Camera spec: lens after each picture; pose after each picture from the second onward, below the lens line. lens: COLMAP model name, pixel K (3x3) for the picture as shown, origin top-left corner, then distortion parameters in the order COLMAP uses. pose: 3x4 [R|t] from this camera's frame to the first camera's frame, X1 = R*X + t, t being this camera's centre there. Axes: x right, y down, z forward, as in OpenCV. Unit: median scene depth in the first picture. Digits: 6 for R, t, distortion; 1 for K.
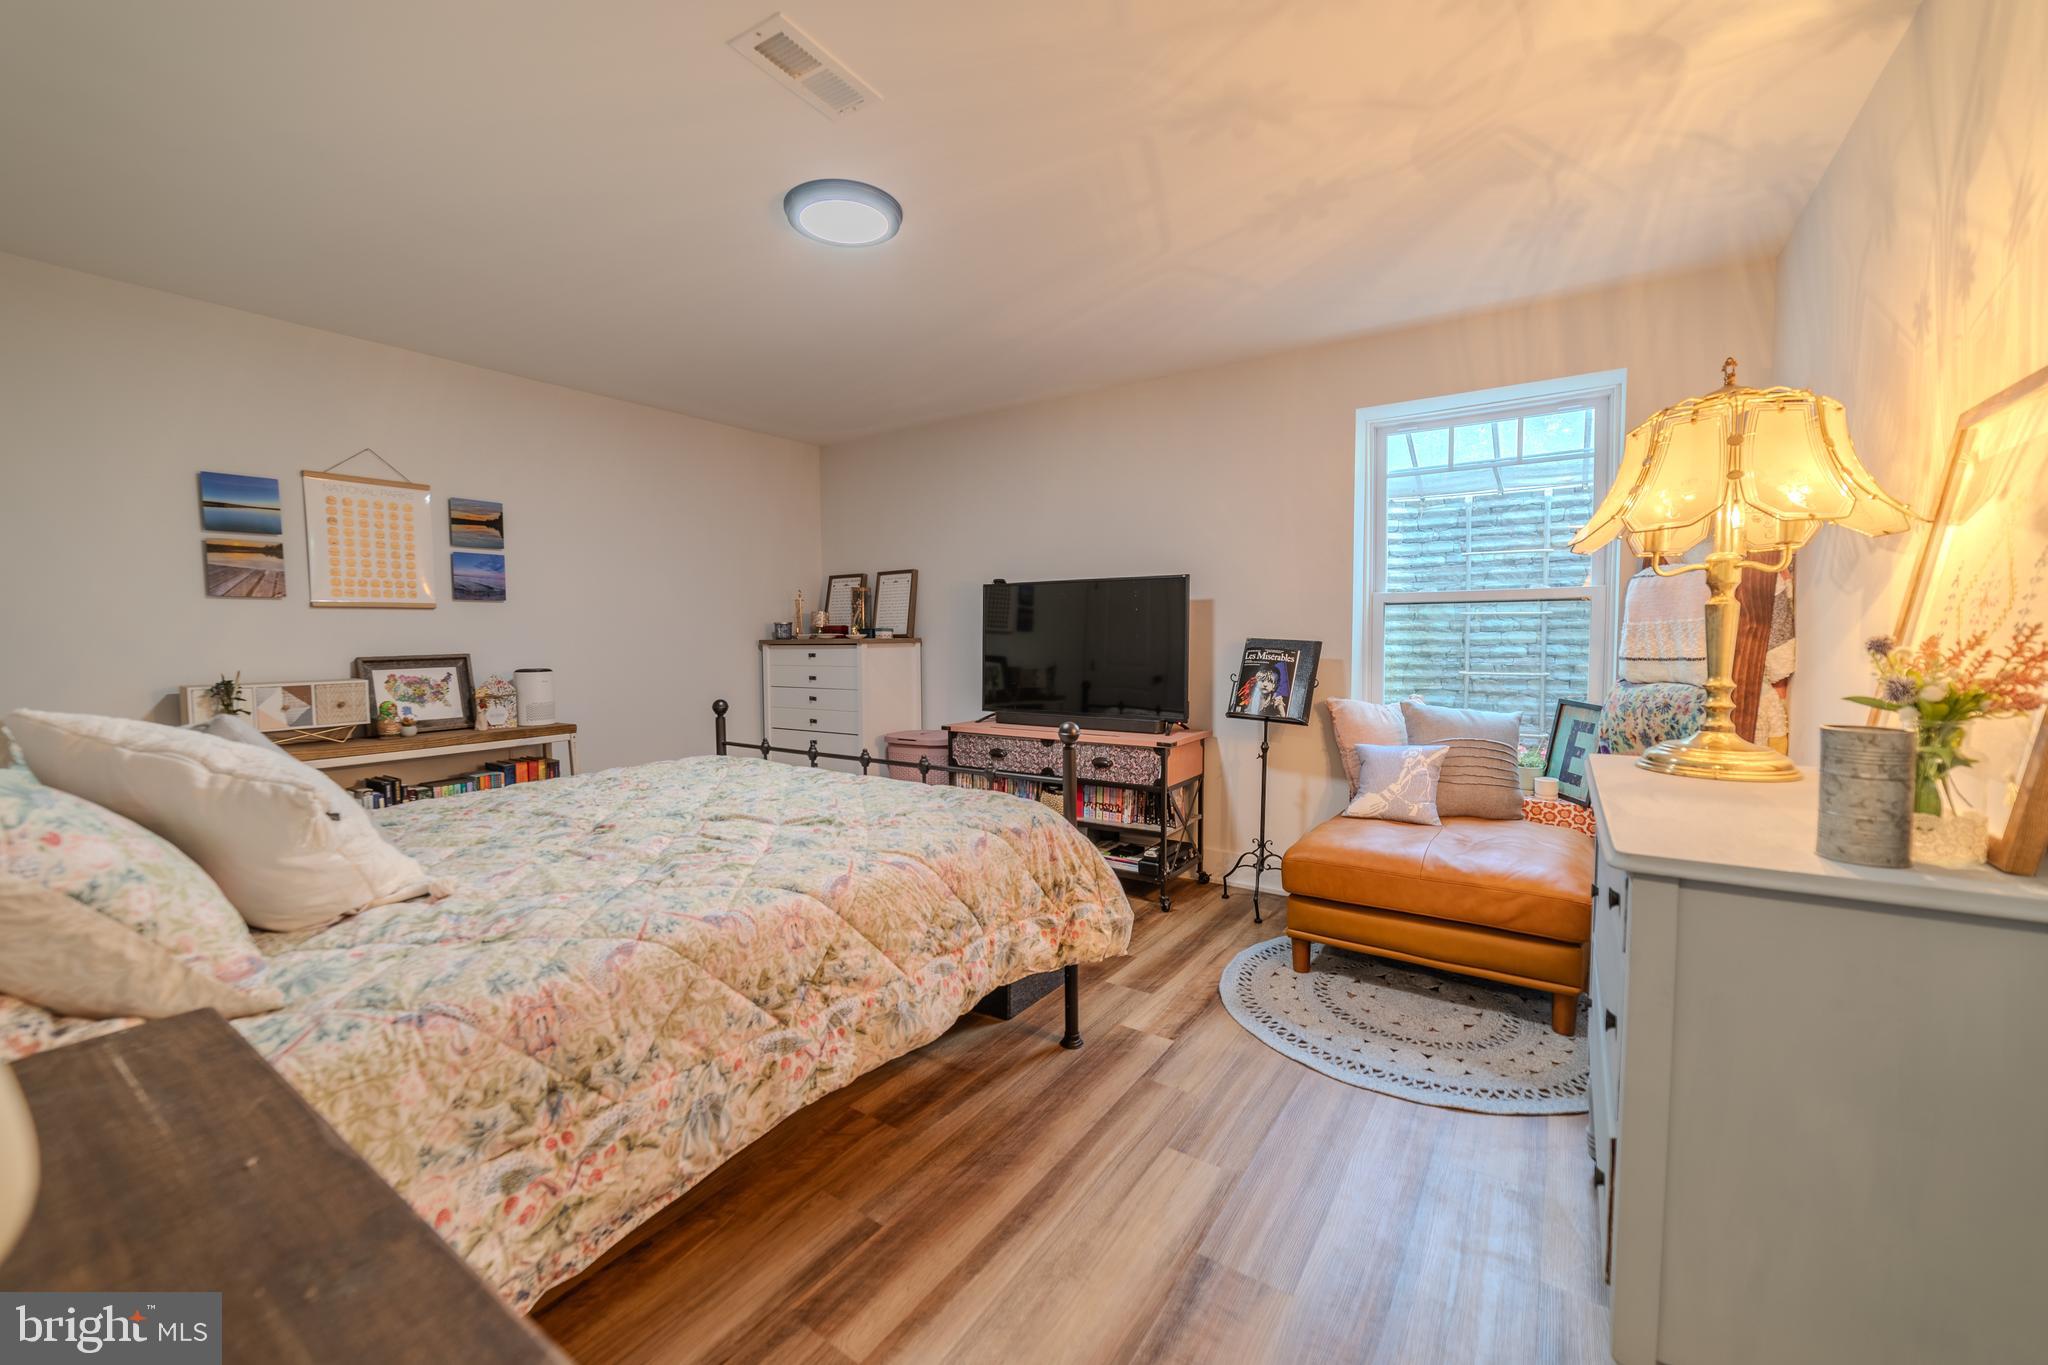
lens RADIAL K [[802.8, 0, 1021.3], [0, 802.8, 677.8], [0, 0, 1]] dist [-0.024629, 0.009068]
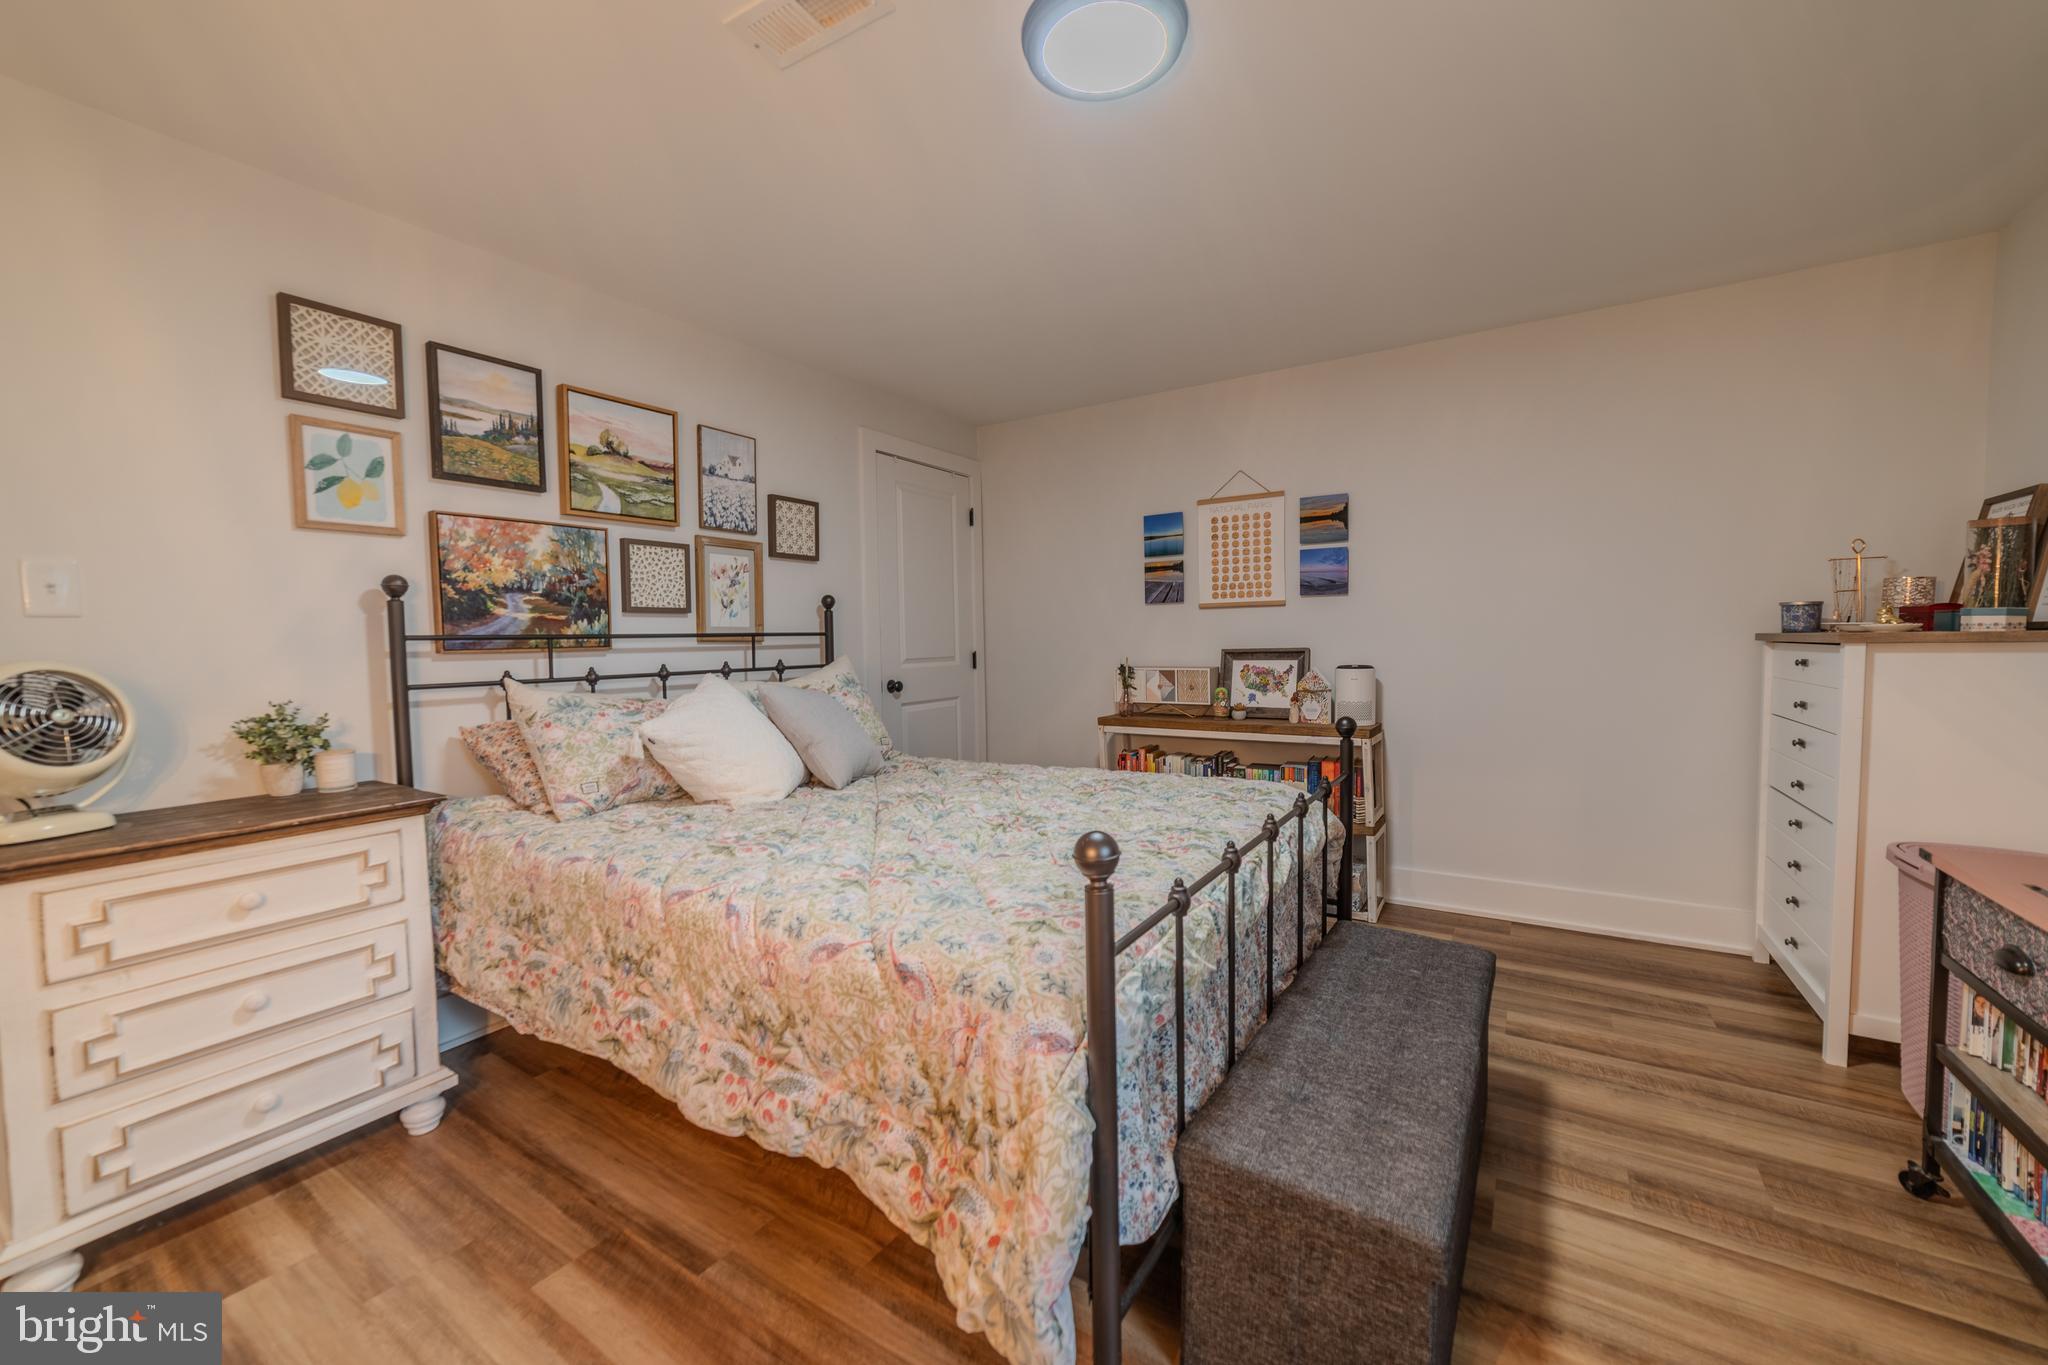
lens RADIAL K [[802.8, 0, 1021.3], [0, 802.8, 677.8], [0, 0, 1]] dist [-0.024629, 0.009068]
pose [[0.028903, 0.058959, -0.997842, 0.412918], [-0.038869, 0.997570, 0.057817, -0.046490], [0.998826, 0.037114, 0.031125, 0.753453]]
